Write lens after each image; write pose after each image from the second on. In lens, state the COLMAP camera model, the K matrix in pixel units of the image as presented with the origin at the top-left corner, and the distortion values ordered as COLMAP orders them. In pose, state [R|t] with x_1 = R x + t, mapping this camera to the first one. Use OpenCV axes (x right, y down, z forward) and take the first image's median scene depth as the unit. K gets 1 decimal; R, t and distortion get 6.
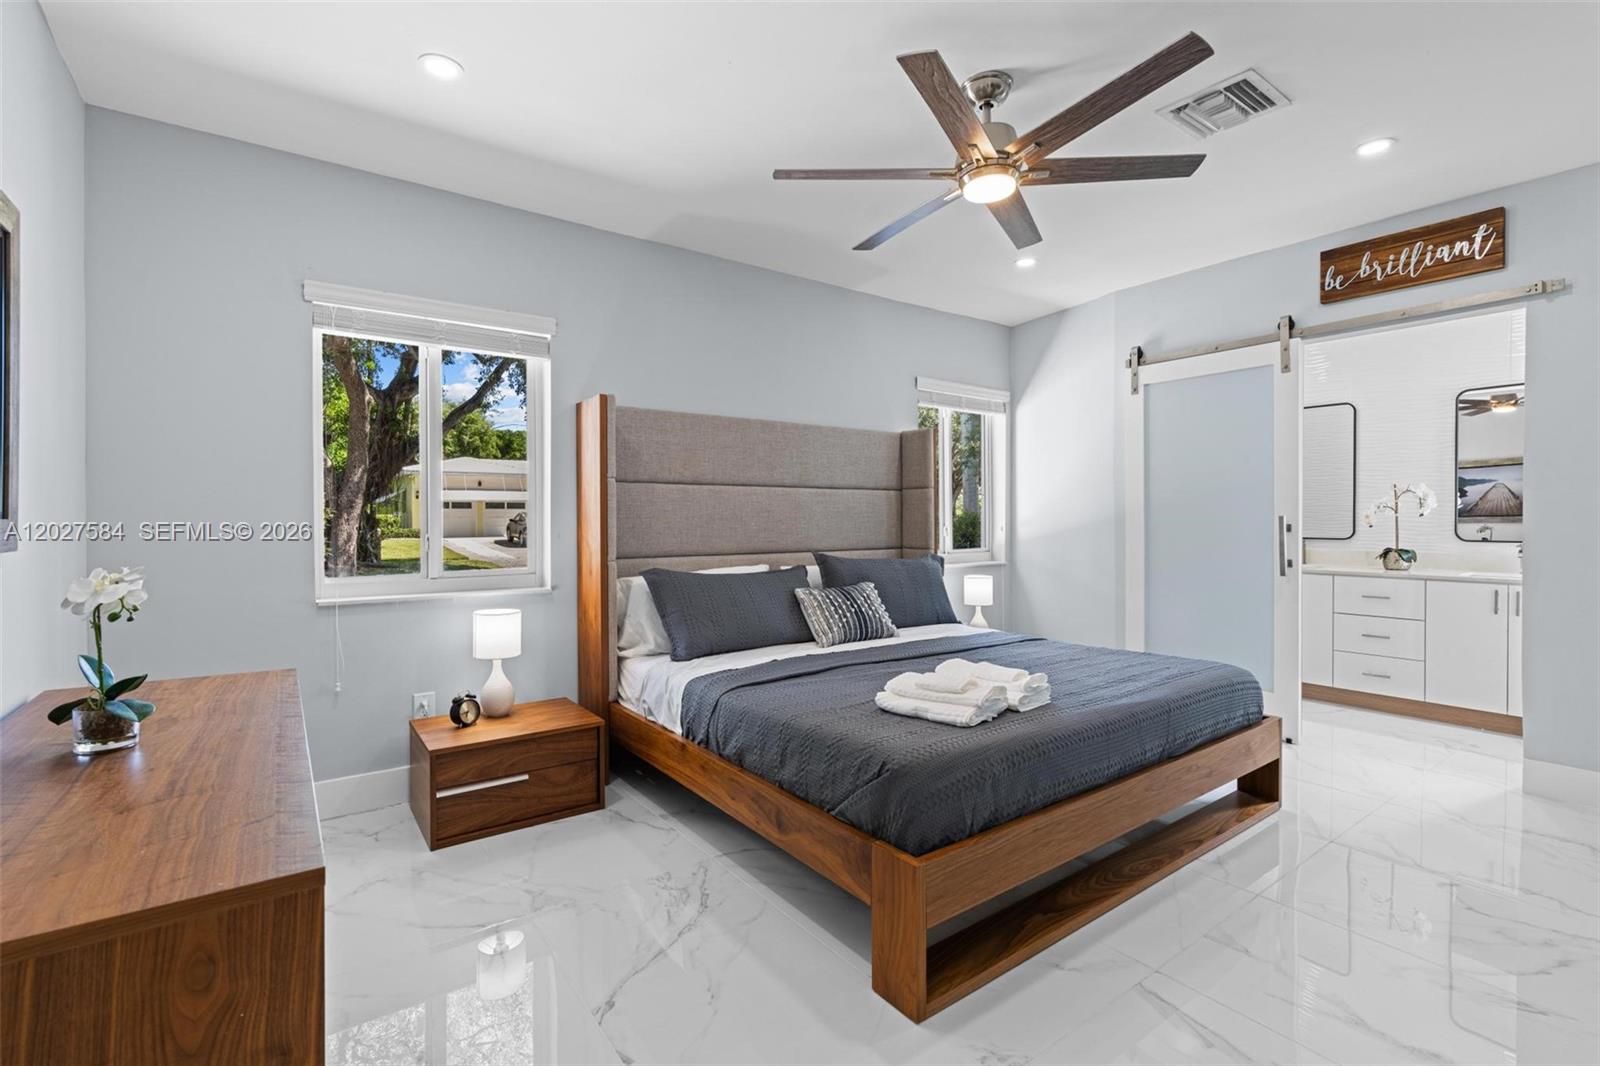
lens RADIAL K [[730.0, 0, 802.0], [0, 730.0, 527.3], [0, 0, 1]] dist [0.002563, 0.000542]
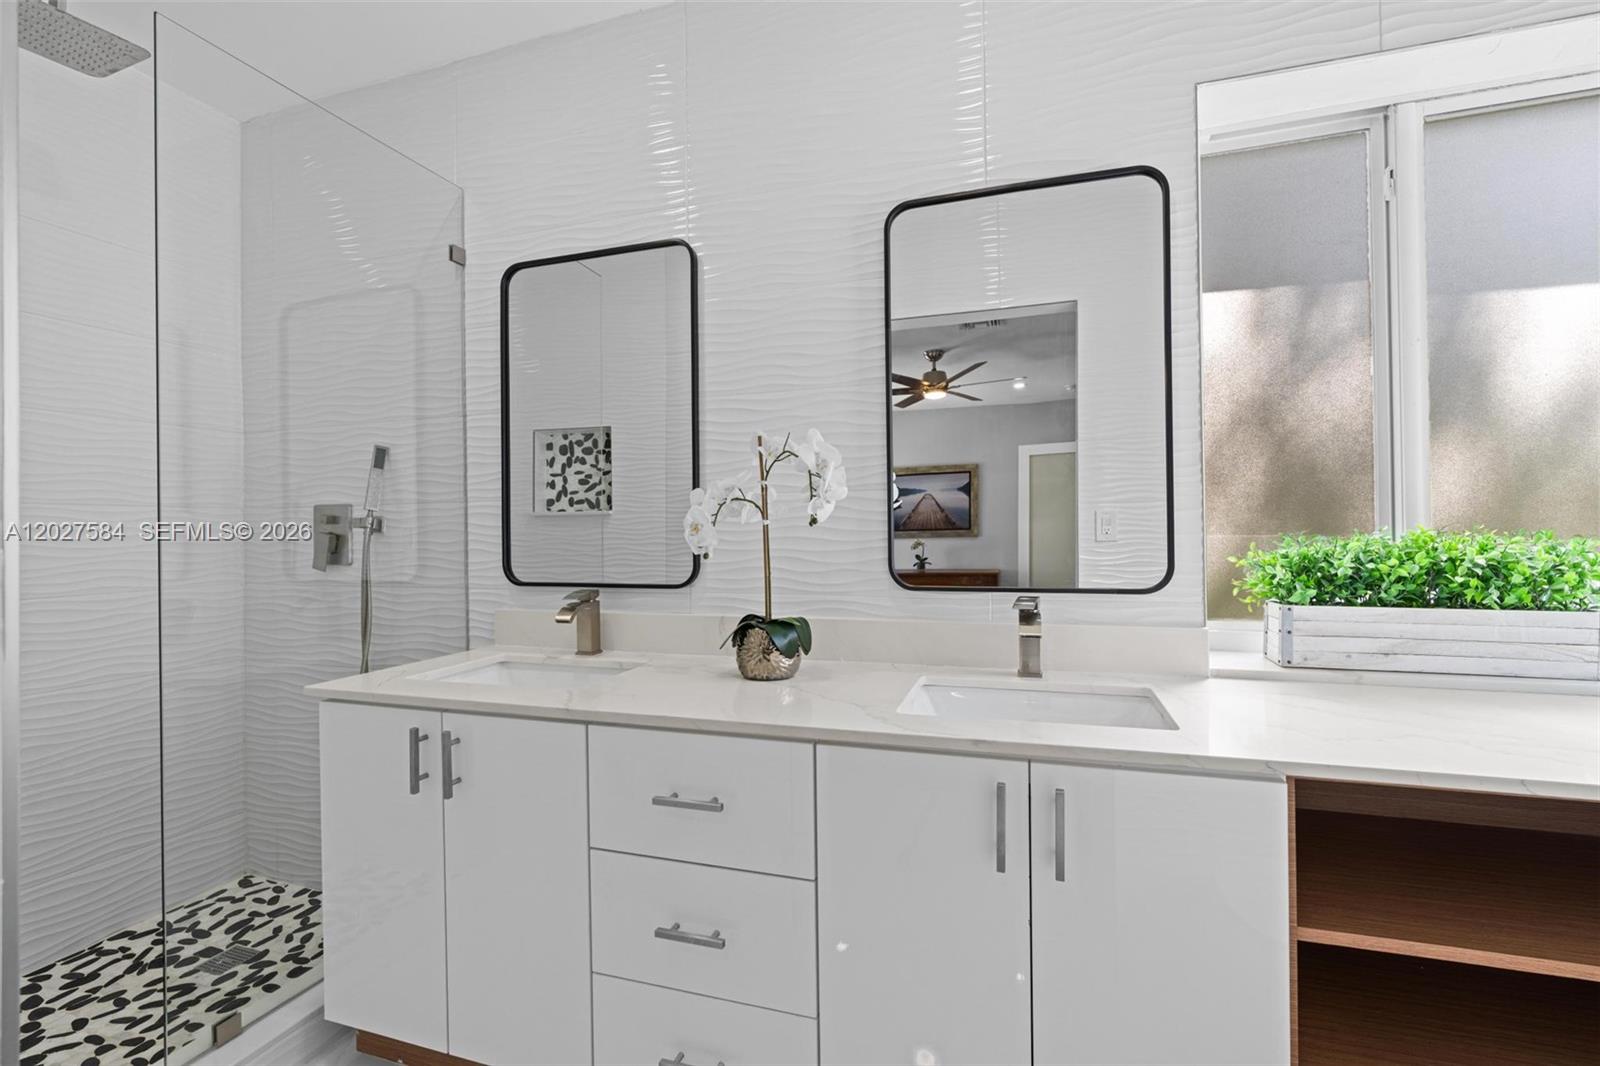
lens RADIAL K [[730.0, 0, 802.1], [0, 730.0, 534.2], [0, 0, 1]] dist [0.002563, 0.000542]
pose [[0.822456, -0.008984, 0.568758, 0.625821], [0.018973, 0.999752, -0.011643, -0.006394], [-0.568512, 0.020367, 0.822423, 0.697599]]
